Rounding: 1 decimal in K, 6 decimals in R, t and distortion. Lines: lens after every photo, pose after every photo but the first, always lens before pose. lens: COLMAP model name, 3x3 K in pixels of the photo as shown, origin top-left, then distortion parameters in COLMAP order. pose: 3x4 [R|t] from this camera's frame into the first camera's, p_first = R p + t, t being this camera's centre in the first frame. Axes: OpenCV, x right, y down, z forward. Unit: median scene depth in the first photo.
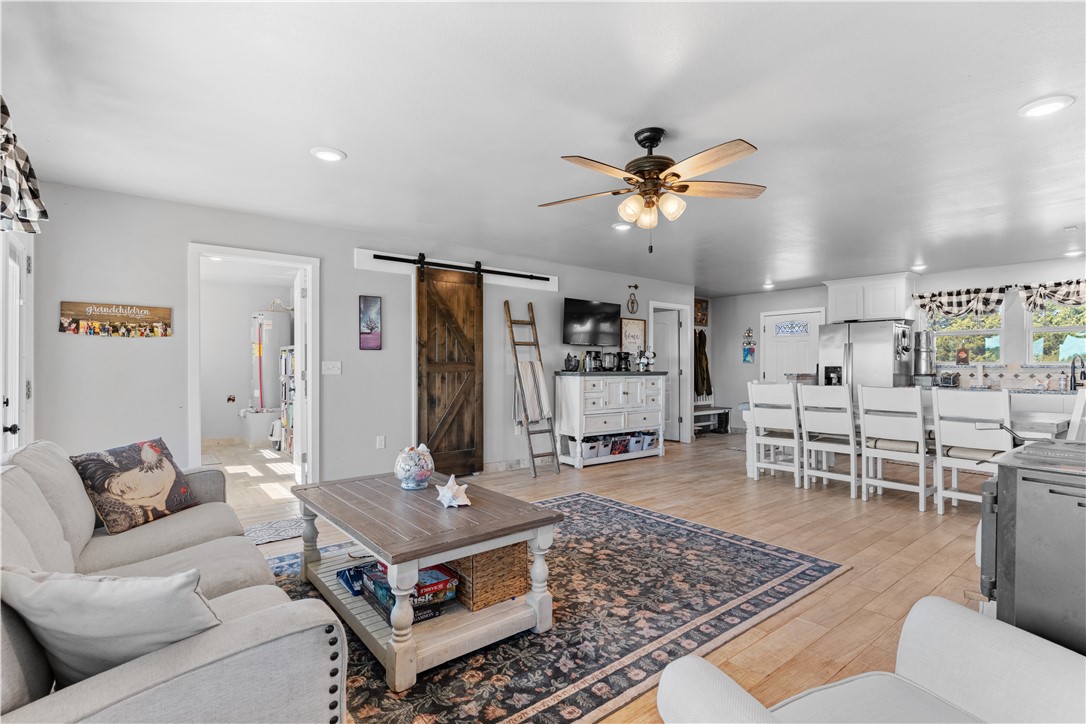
lens RADIAL K [[518.3, 0, 541.3], [0, 518.3, 364.0], [0, 0, 1]] dist [0.004092, -0.001273]
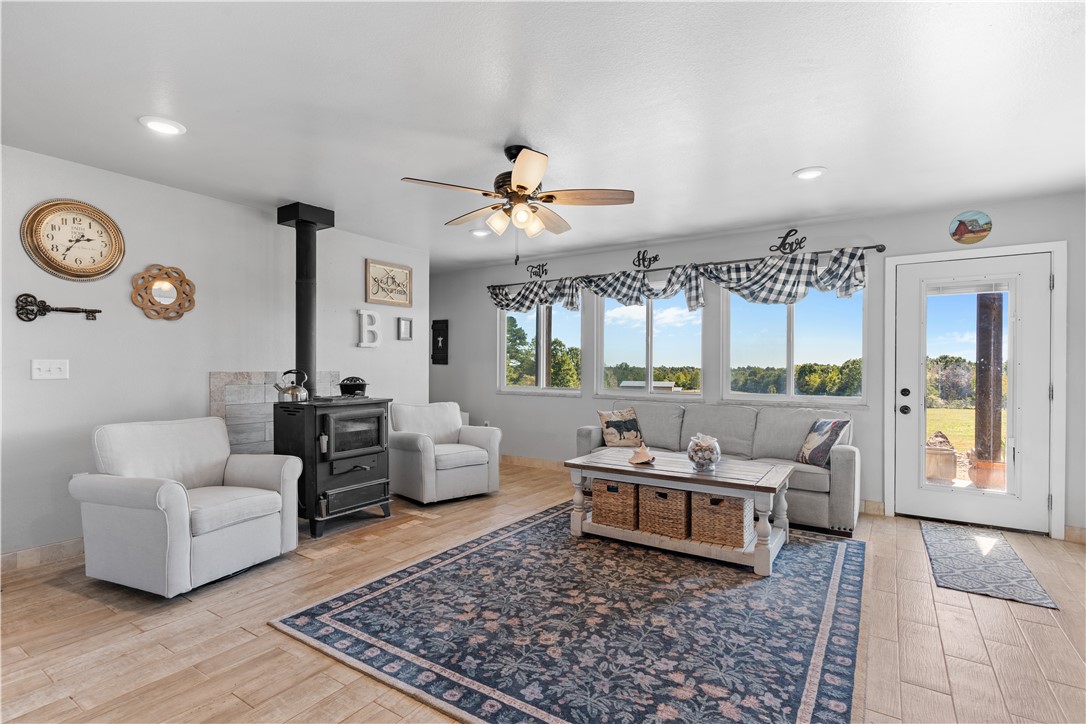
lens RADIAL K [[518.3, 0, 542.2], [0, 518.3, 367.4], [0, 0, 1]] dist [0.004092, -0.001273]
pose [[-0.949648, -0.008157, -0.313212, 0.466994], [-0.007485, 0.999966, -0.003349, 0.006440], [0.313229, -0.000836, -0.949677, 1.923737]]
